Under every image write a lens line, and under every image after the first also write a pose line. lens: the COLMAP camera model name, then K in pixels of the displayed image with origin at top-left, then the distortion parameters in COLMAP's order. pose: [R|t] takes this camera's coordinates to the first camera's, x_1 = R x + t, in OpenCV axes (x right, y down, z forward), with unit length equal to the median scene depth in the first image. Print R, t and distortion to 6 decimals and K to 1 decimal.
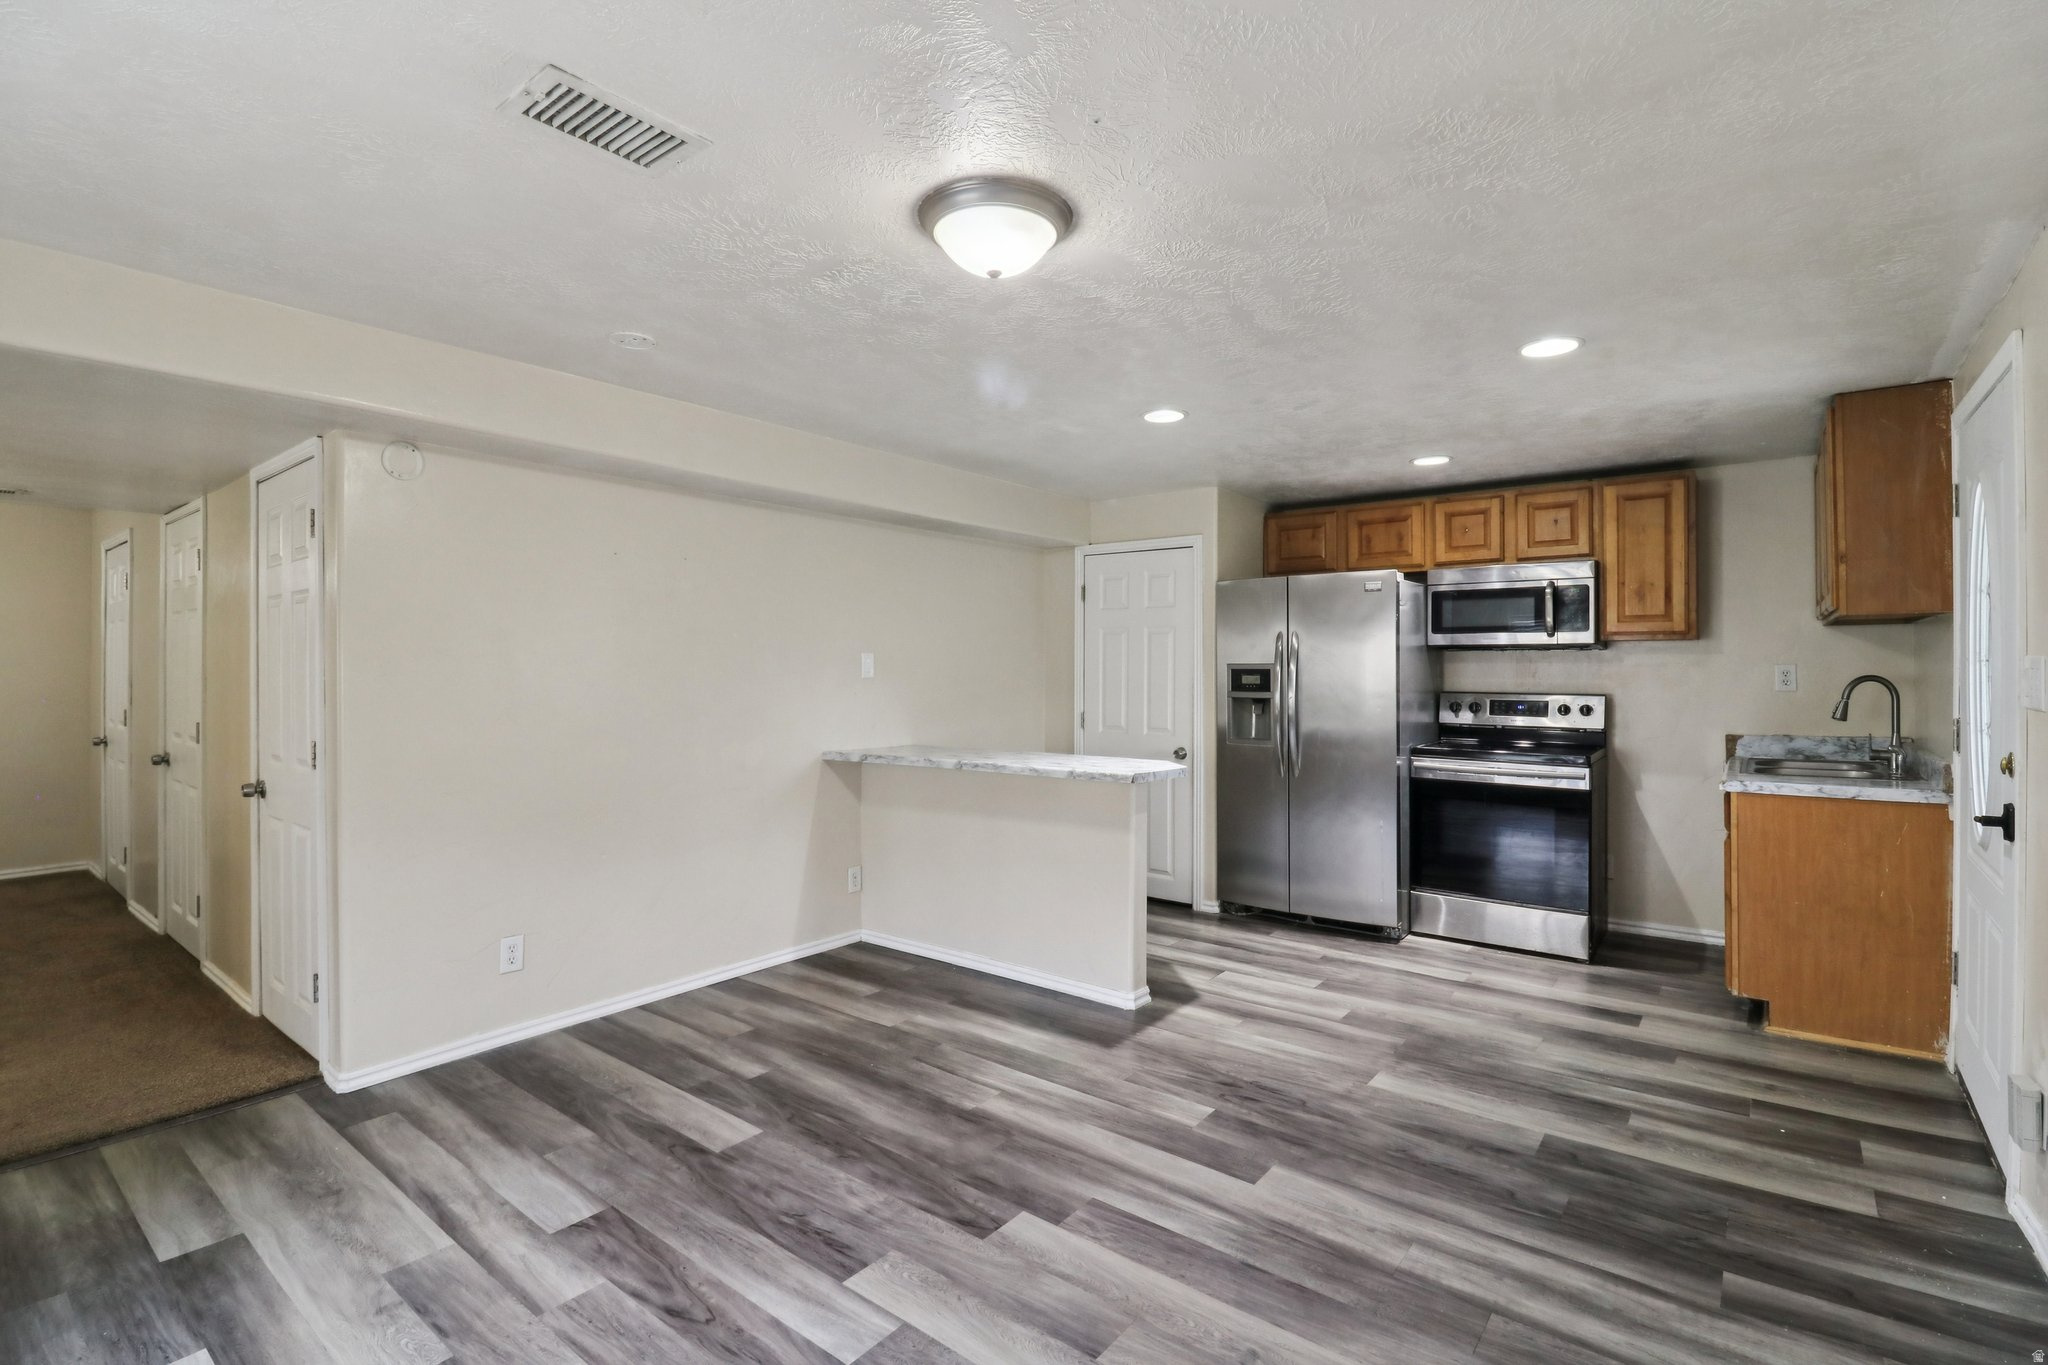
lens RADIAL K [[950.8, 0, 1014.6], [0, 950.8, 655.3], [0, 0, 1]] dist [-0.000153, -0.013481]
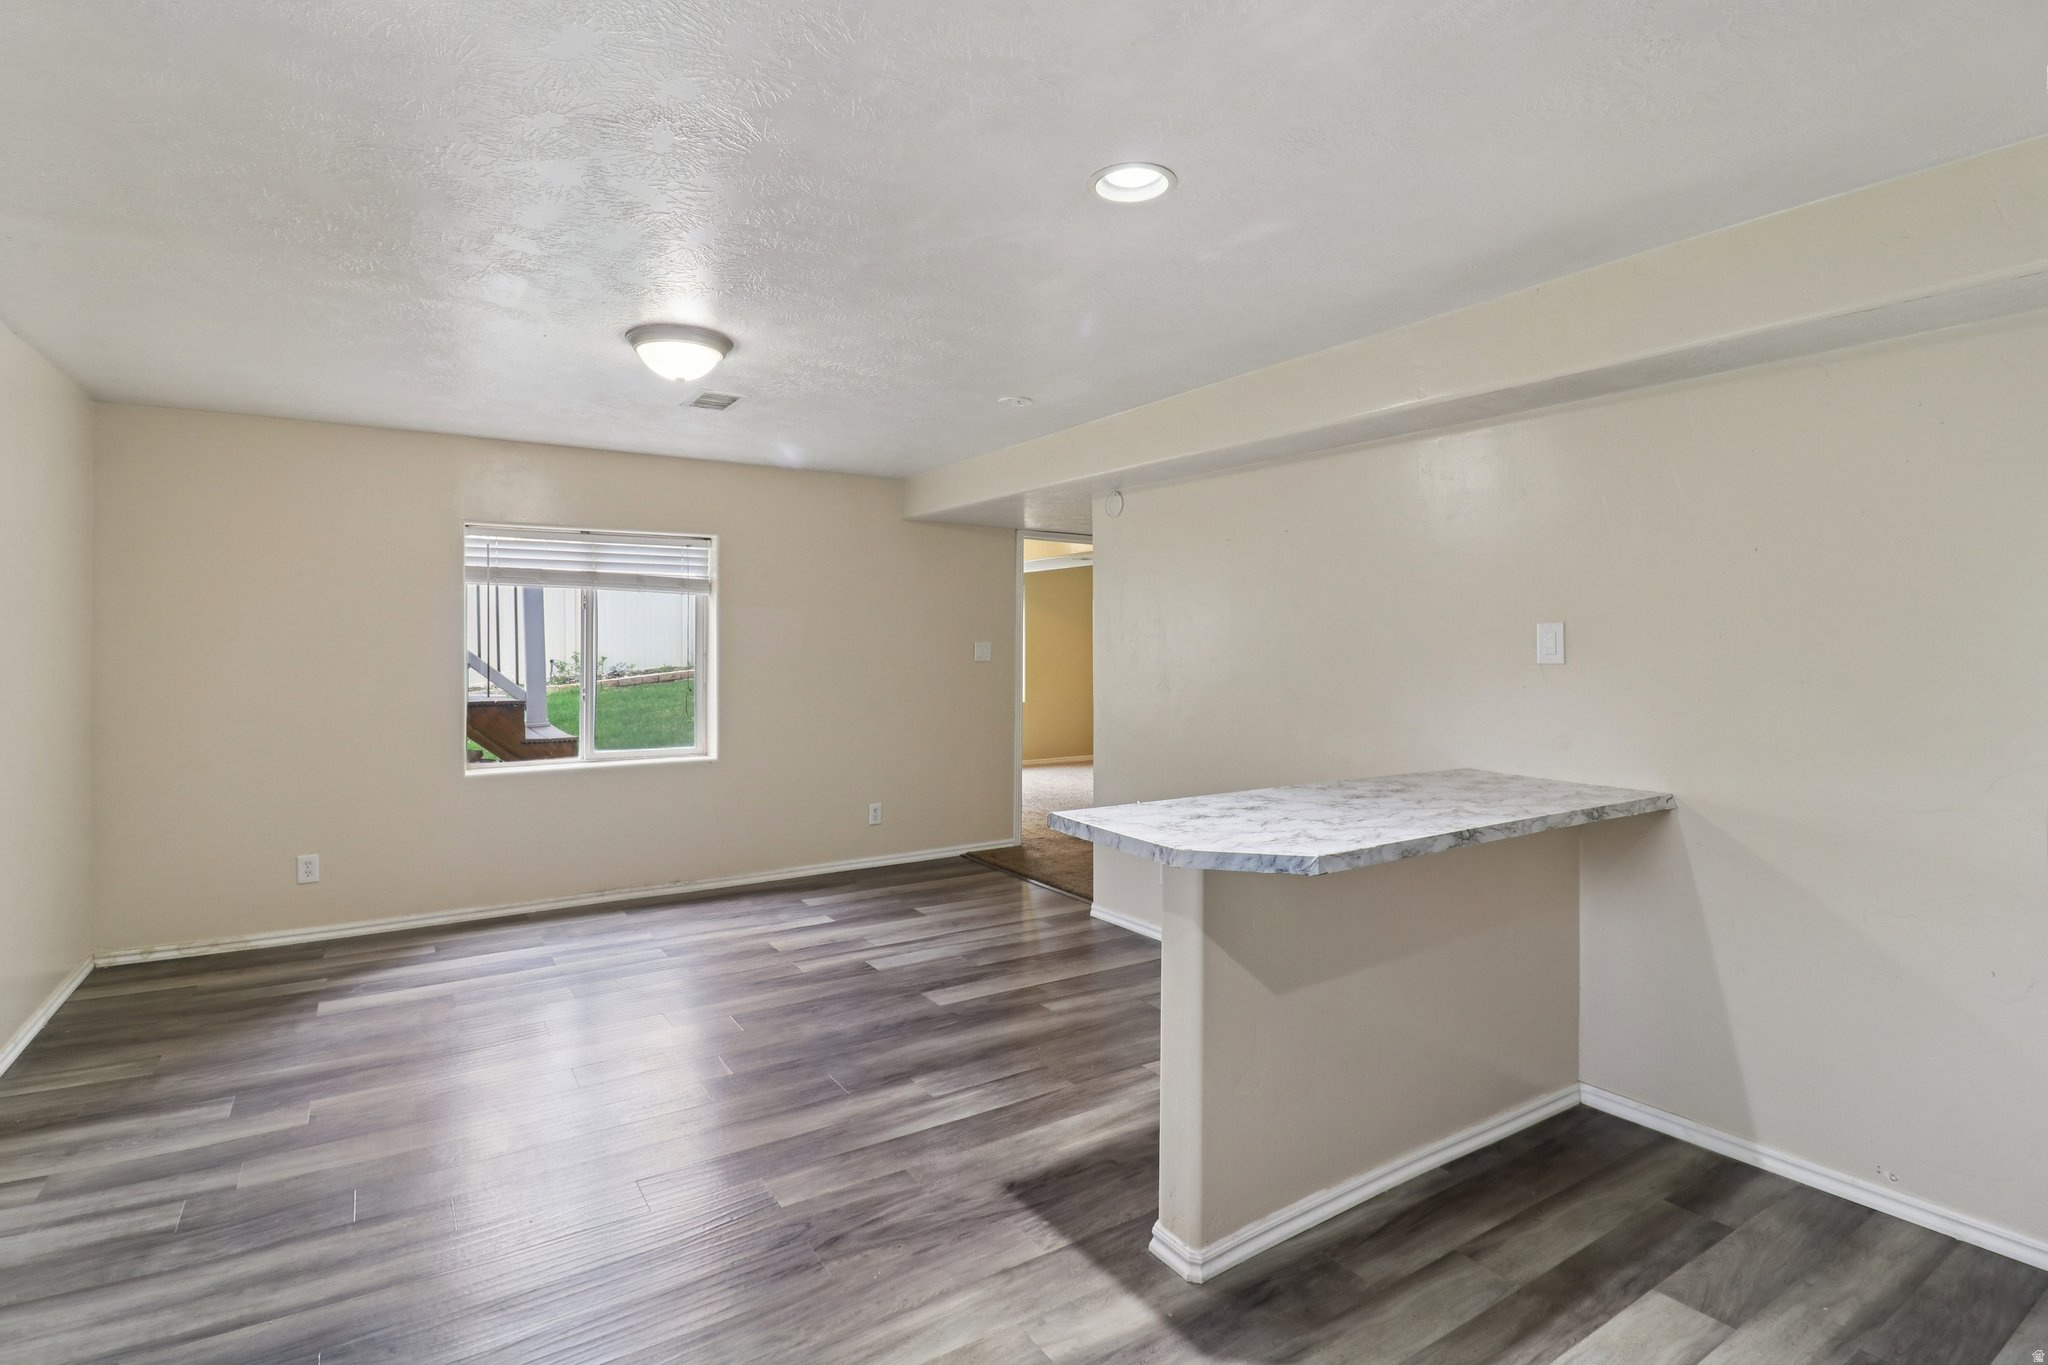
lens RADIAL K [[986.8, 0, 991.0], [0, 986.8, 637.5], [0, 0, 1]] dist [0.001433, -0.012652]
pose [[-0.332165, -0.006996, -0.943196, 0.729950], [0.009385, 0.999898, -0.010722, 0.013417], [0.943175, -0.012414, -0.332065, 1.133521]]
